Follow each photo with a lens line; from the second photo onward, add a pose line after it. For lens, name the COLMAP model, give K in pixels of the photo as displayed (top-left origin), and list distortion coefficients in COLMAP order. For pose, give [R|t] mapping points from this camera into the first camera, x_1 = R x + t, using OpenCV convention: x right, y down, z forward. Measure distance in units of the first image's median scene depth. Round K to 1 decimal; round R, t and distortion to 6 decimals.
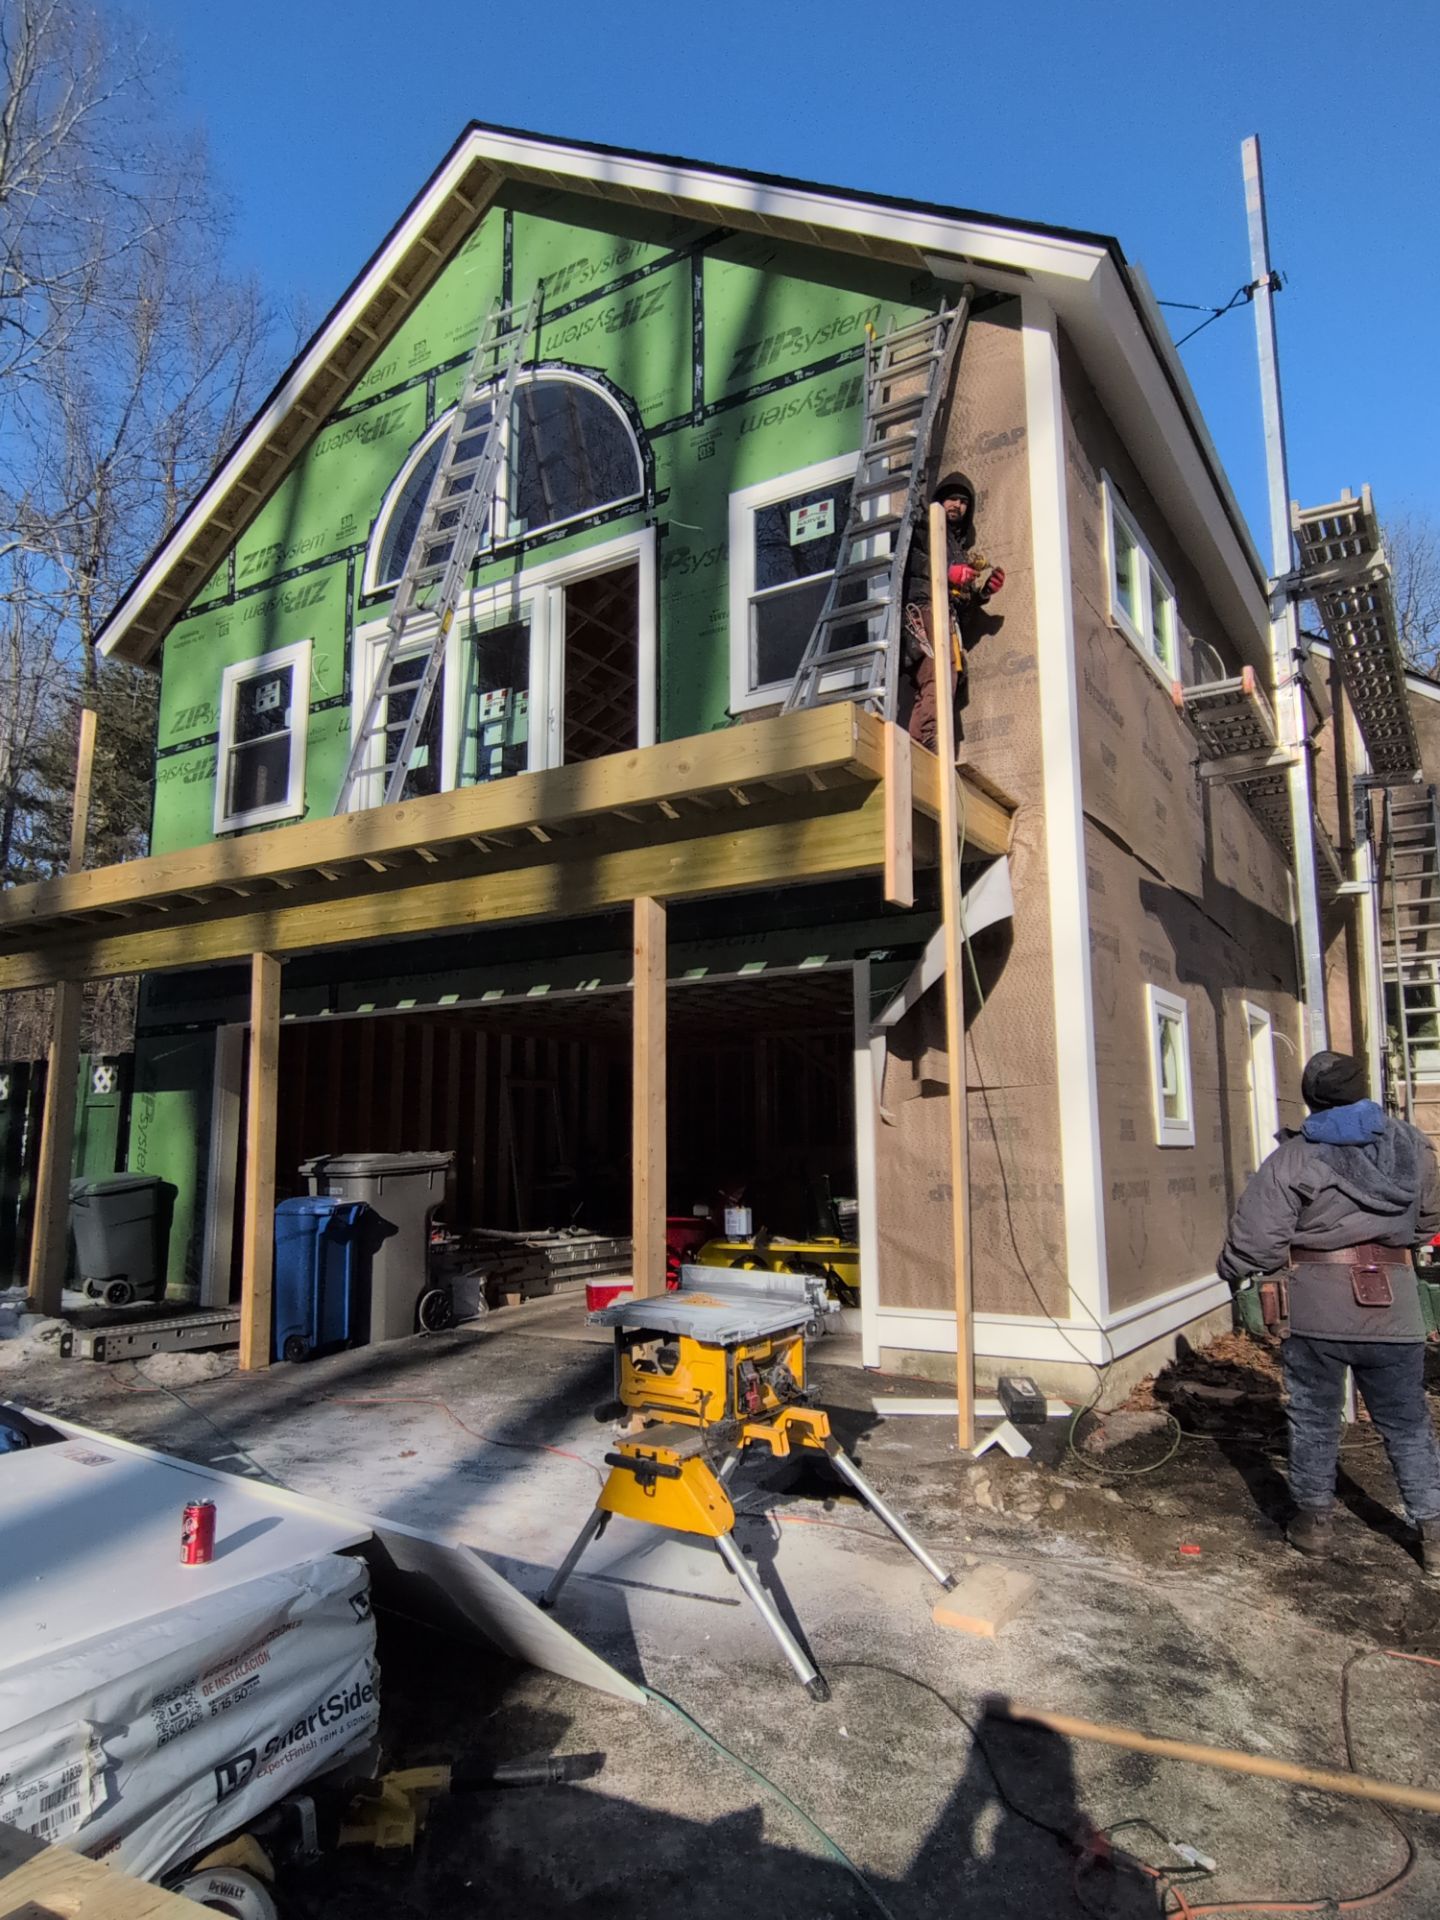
lens RADIAL K [[1220.9, 0, 720.0], [0, 1220.9, 960.0], [0, 0, 1]] dist [-0.002248, -0.000881]
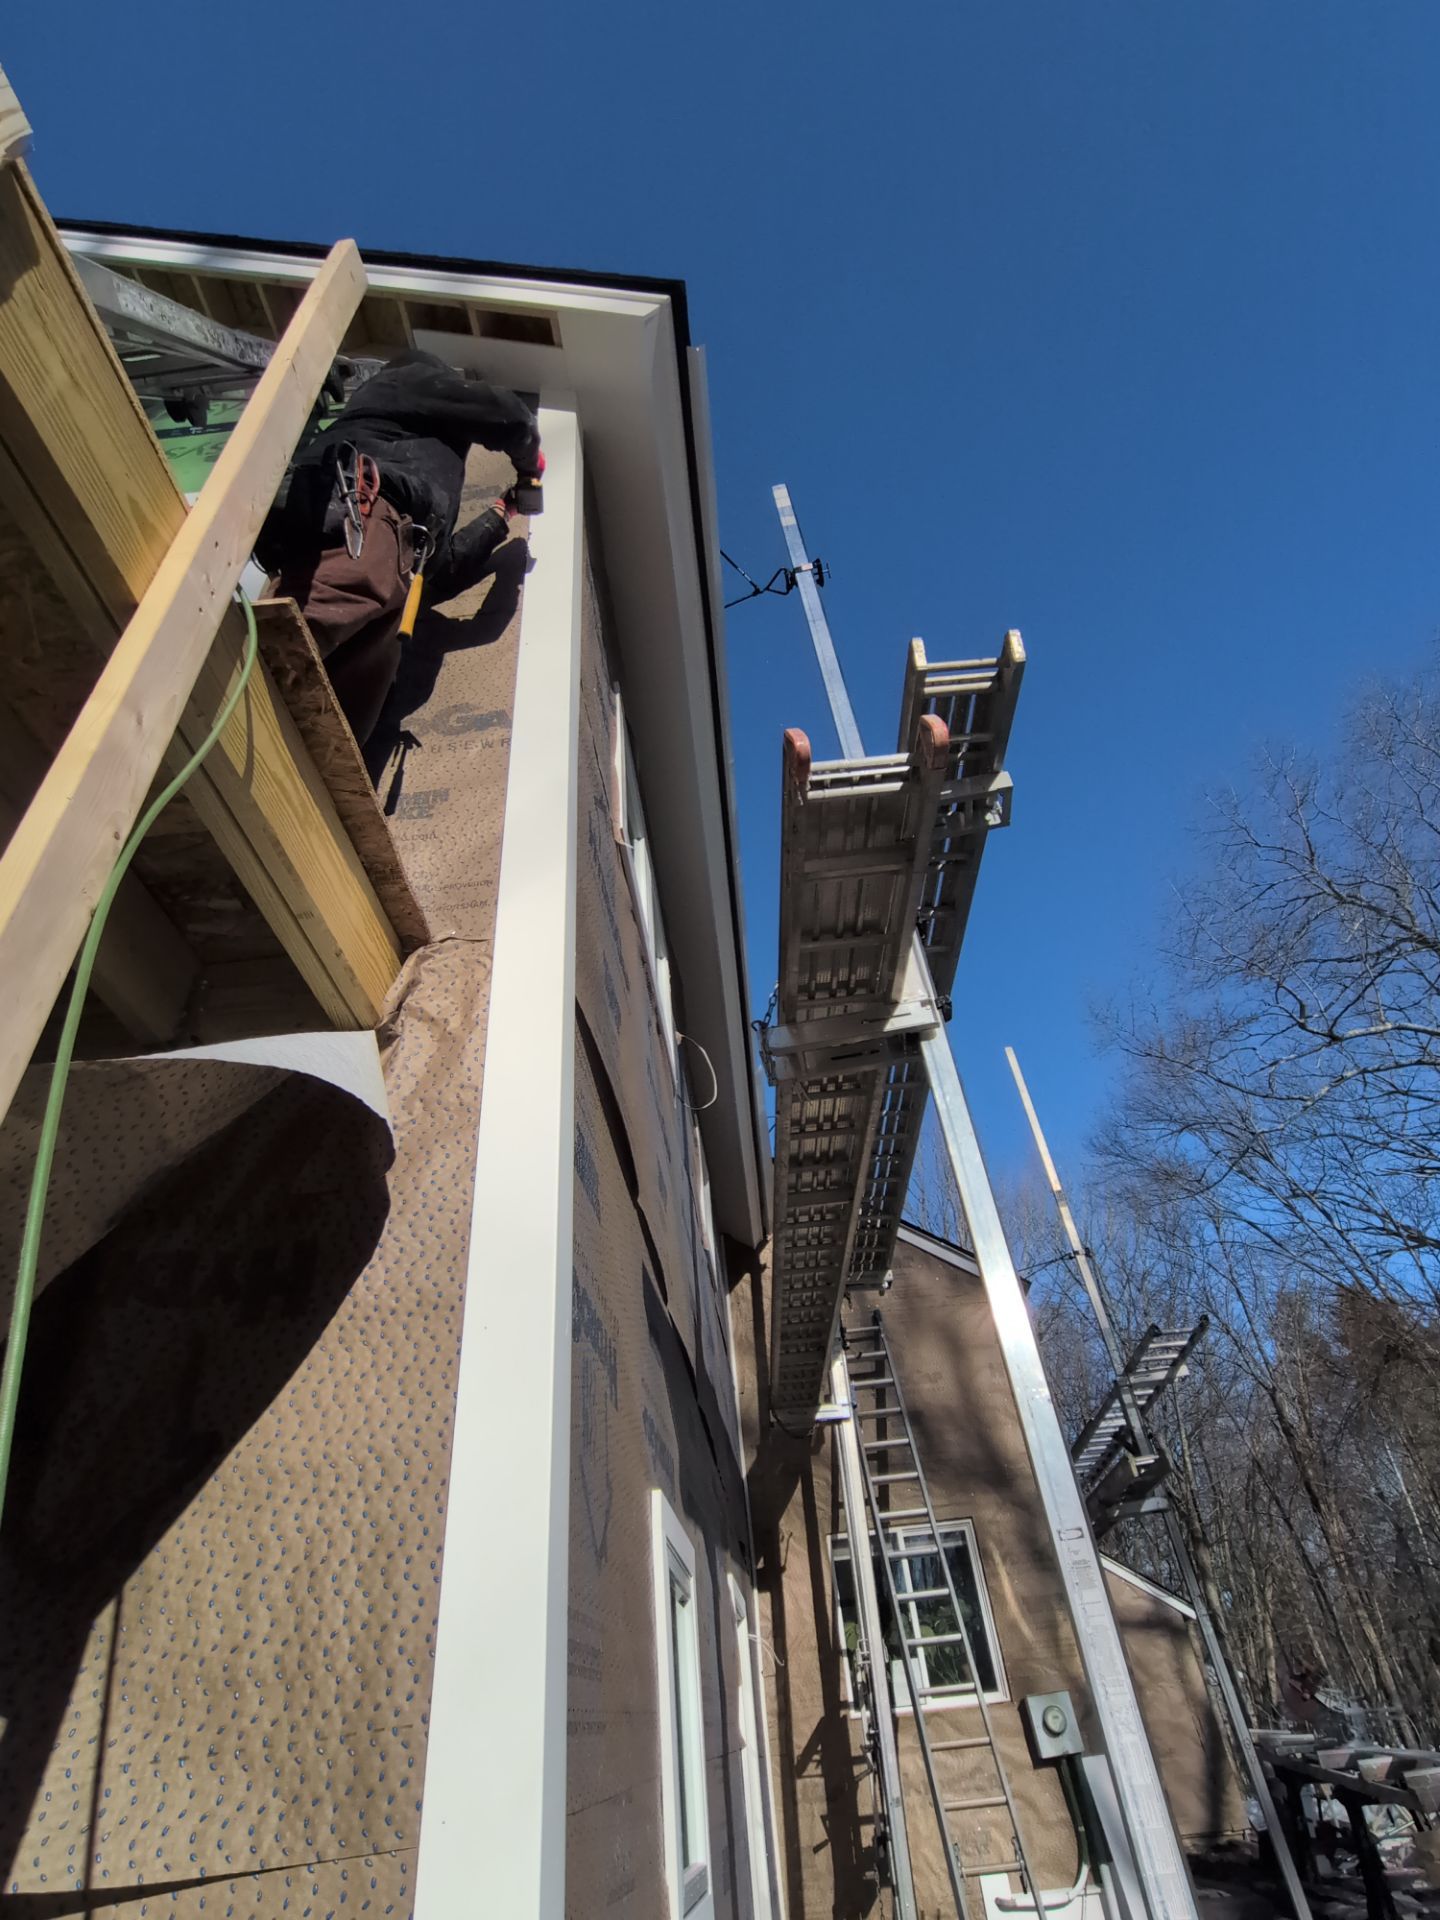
lens RADIAL K [[984.0, 0, 720.0], [0, 984.0, 960.0], [0, 0, 1]] dist [-0.001600, -0.001325]
pose [[0.873974, 0.255822, 0.413188, 0.168360], [0.004127, 0.846291, -0.532704, 0.046607], [-0.485955, 0.467275, 0.738581, 0.617290]]
